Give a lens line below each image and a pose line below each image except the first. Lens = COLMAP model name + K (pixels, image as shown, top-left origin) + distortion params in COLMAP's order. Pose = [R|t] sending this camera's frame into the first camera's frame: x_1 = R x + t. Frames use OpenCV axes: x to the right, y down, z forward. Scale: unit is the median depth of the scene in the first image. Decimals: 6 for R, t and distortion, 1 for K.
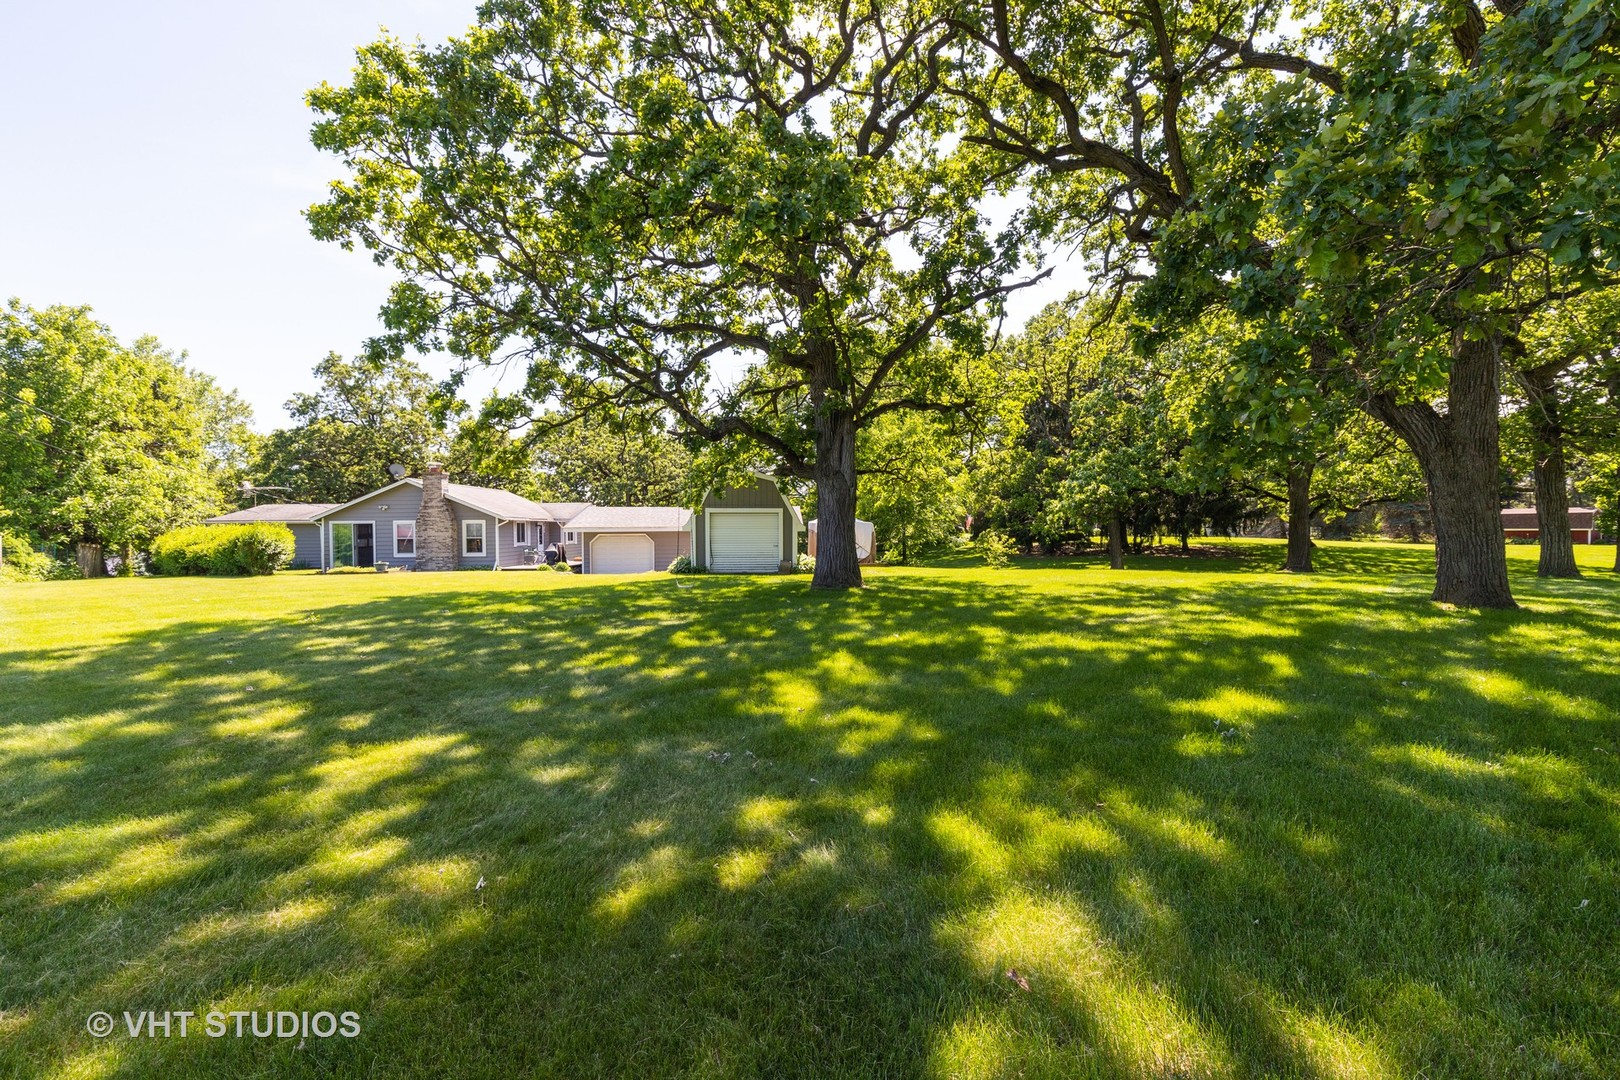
lens RADIAL K [[724.1, 0, 813.5], [0, 724.1, 541.1], [0, 0, 1]] dist [0.003375, -0.000480]
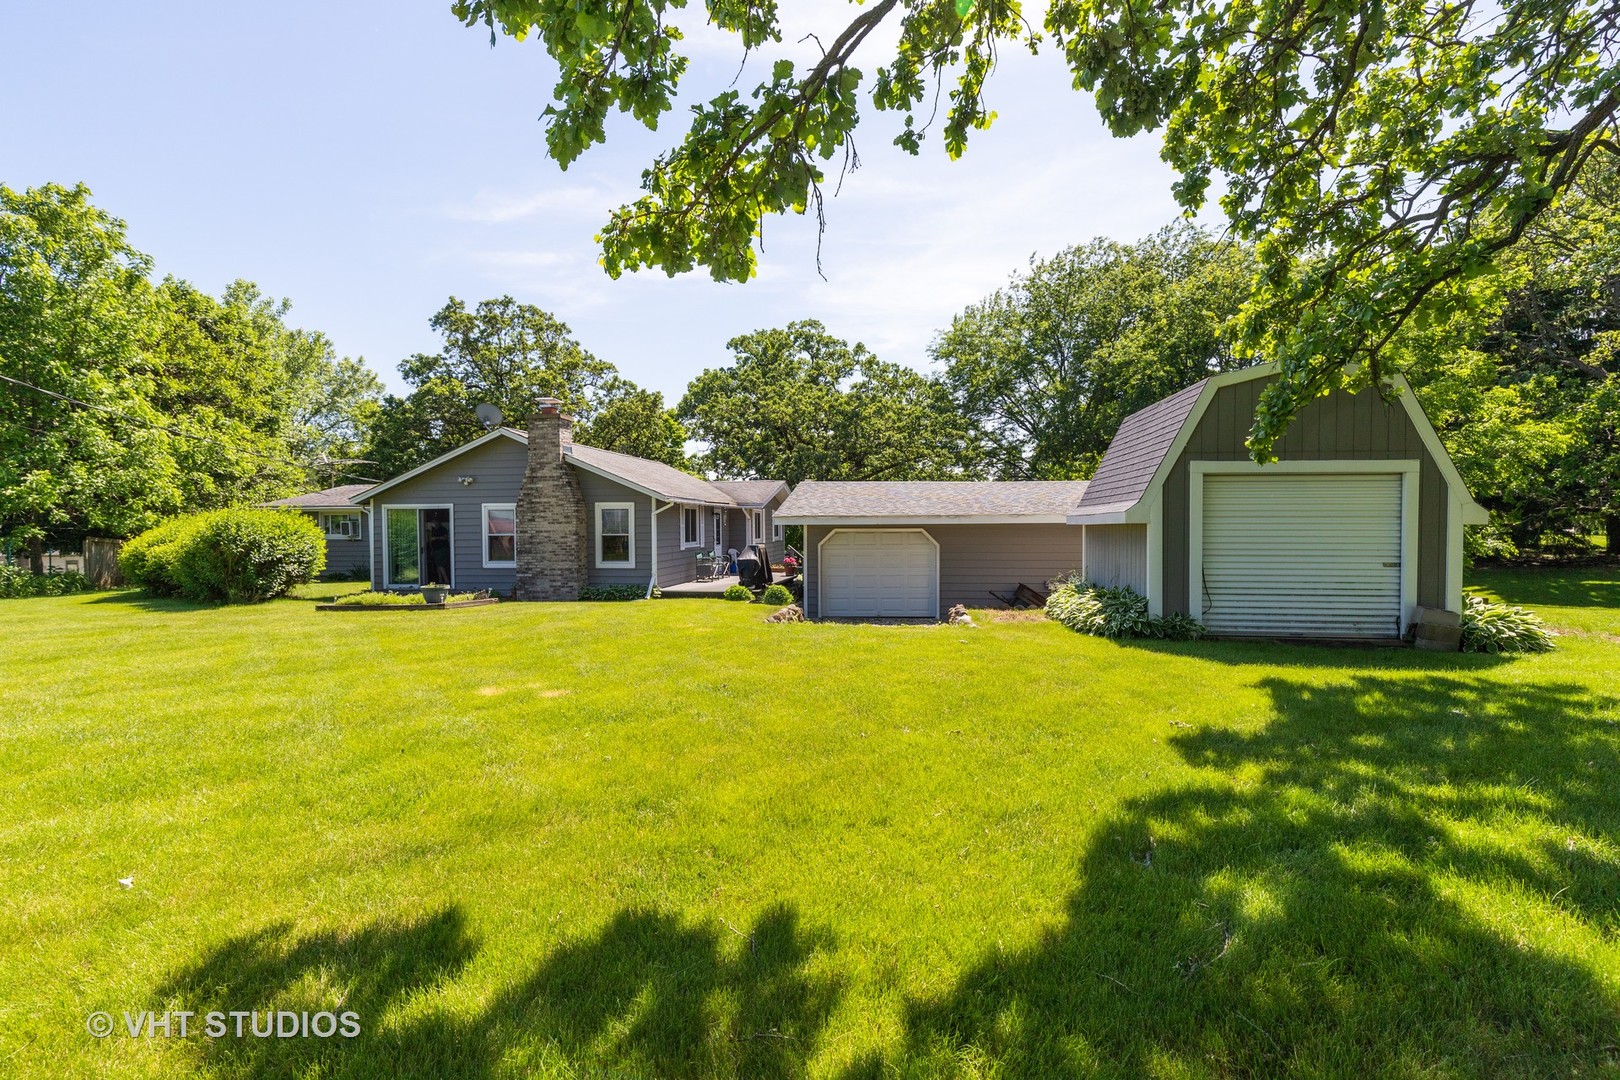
lens RADIAL K [[724.1, 0, 807.2], [0, 724.1, 540.2], [0, 0, 1]] dist [0.003375, -0.000480]
pose [[0.982574, 0.007867, -0.185703, -0.210516], [-0.006795, 0.999956, 0.006406, -0.004441], [0.185745, -0.005032, 0.982585, 0.459946]]
